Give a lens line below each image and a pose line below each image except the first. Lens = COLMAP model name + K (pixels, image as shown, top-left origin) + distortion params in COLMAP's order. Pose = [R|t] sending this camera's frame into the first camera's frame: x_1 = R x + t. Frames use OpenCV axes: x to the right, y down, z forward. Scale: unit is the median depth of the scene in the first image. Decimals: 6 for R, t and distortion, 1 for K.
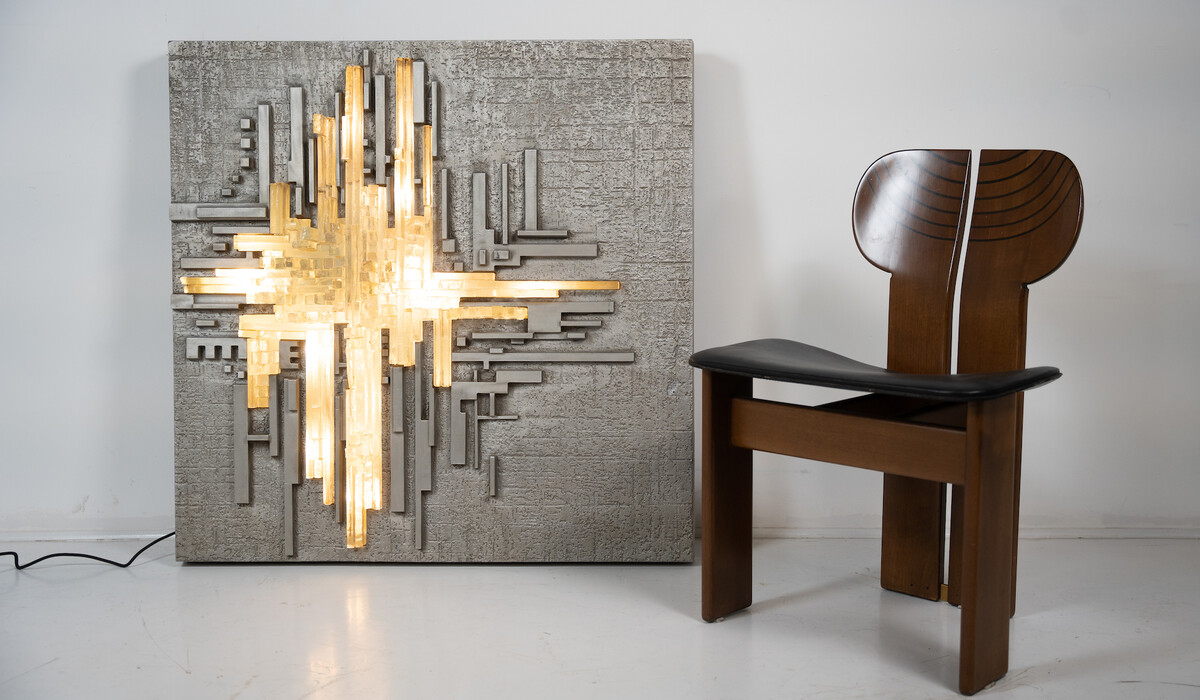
lens RADIAL K [[1438.7, 0, 625.0], [0, 1438.7, 352.8], [0, 0, 1]] dist [0.038220, 0.000000]
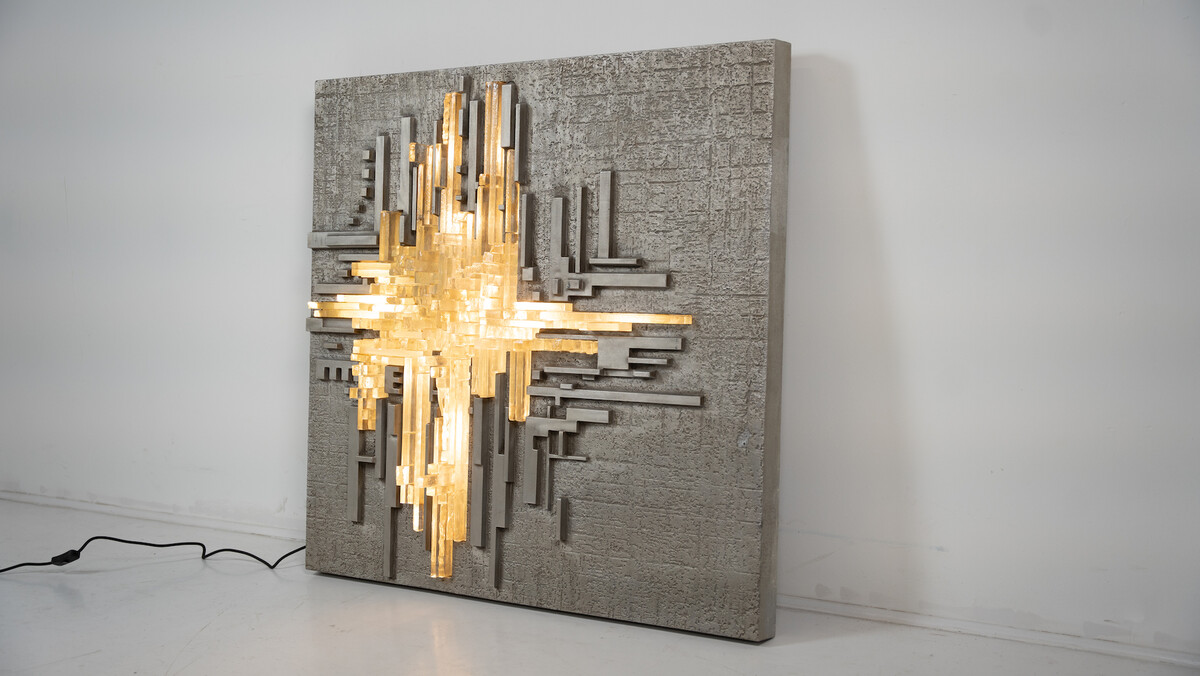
lens RADIAL K [[1287.2, 0, 597.8], [0, 1287.2, 336.1], [0, 0, 1]] dist [-0.004697, 0.000000]
pose [[0.876966, 0.031986, -0.479487, 0.328776], [-0.041250, 0.999110, -0.008796, -0.027483], [0.478779, 0.027493, 0.877505, 0.272628]]
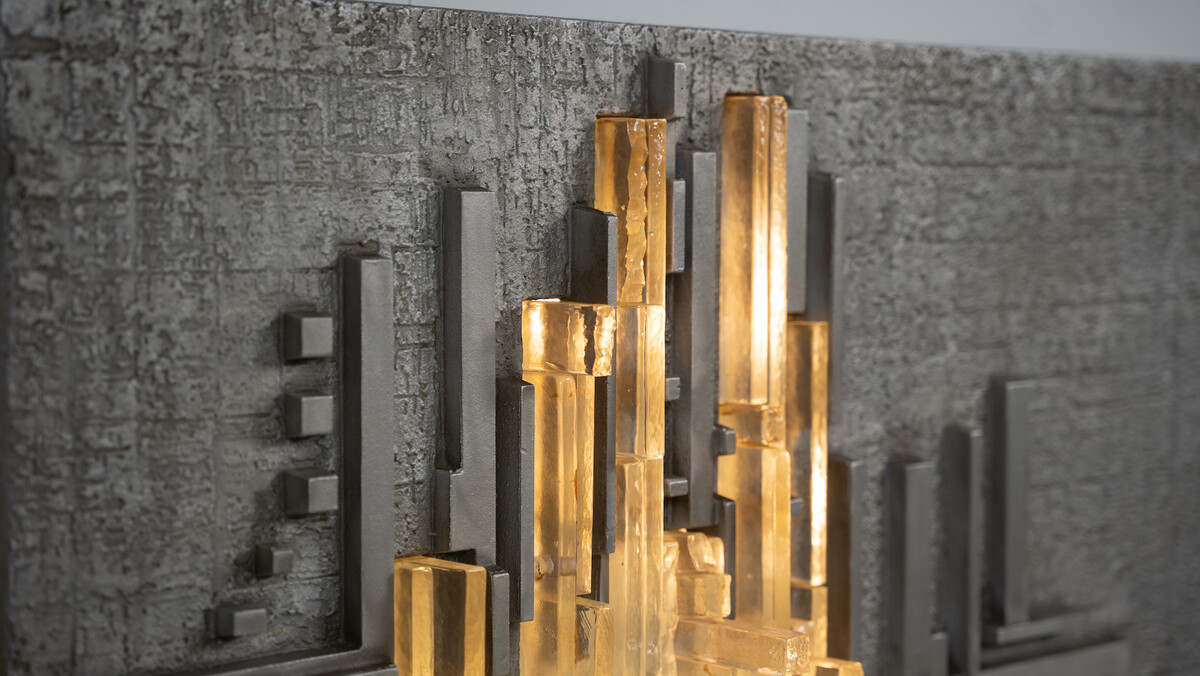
lens RADIAL K [[2168.0, 0, 573.6], [0, 2168.0, 348.7], [0, 0, 1]] dist [0.217980, 0.000000]
pose [[0.726824, -0.041876, 0.685546, -0.484039], [0.017110, 0.998934, 0.042878, -0.171278], [-0.686611, -0.019435, 0.726765, 0.699209]]
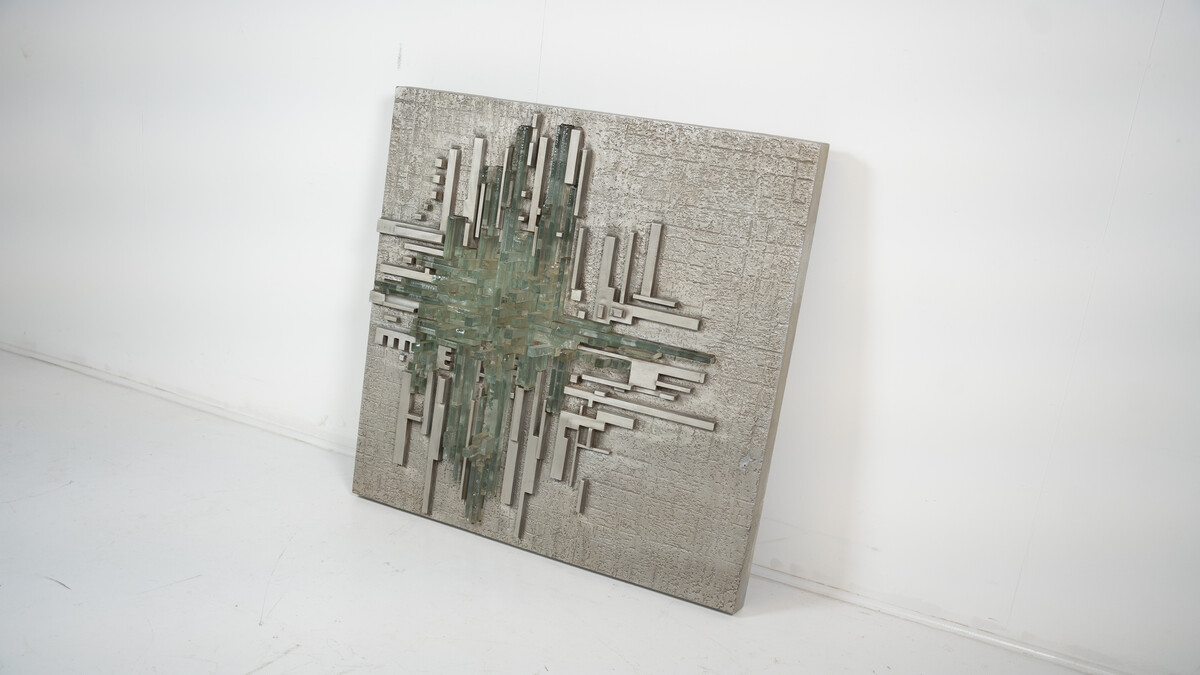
lens RADIAL K [[1027.8, 0, 600.6], [0, 1027.8, 343.2], [0, 0, 1]] dist [-0.078893, 0.002446]
pose [[0.914046, 0.206636, -0.349030, 0.185861], [-0.160459, 0.974520, 0.156730, -0.166949], [0.372522, -0.087253, 0.923912, 0.253526]]
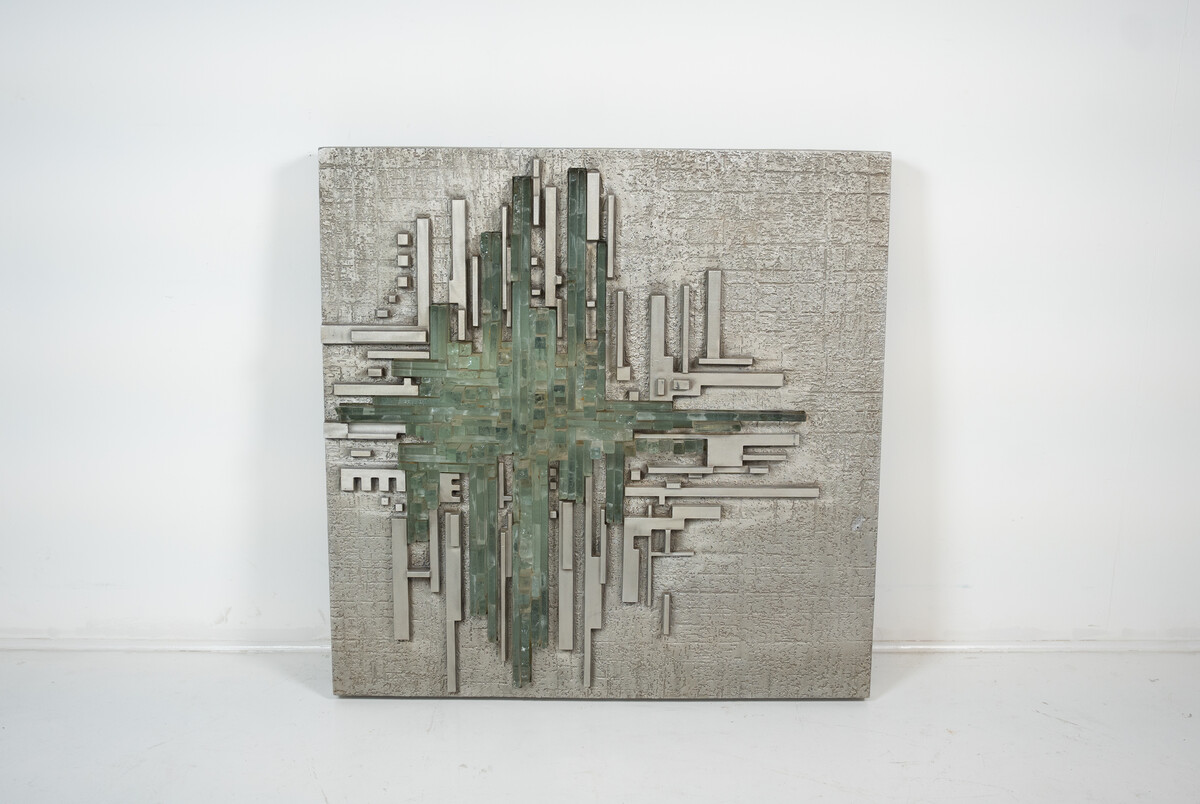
lens RADIAL K [[1264.8, 0, 617.8], [0, 1264.8, 405.6], [0, 0, 1]] dist [-0.095037, 0.000000]
pose [[0.999504, 0.006045, 0.030914, -0.150664], [-0.009649, 0.992992, 0.117789, -0.149034], [-0.029985, -0.118029, 0.992557, 0.192065]]
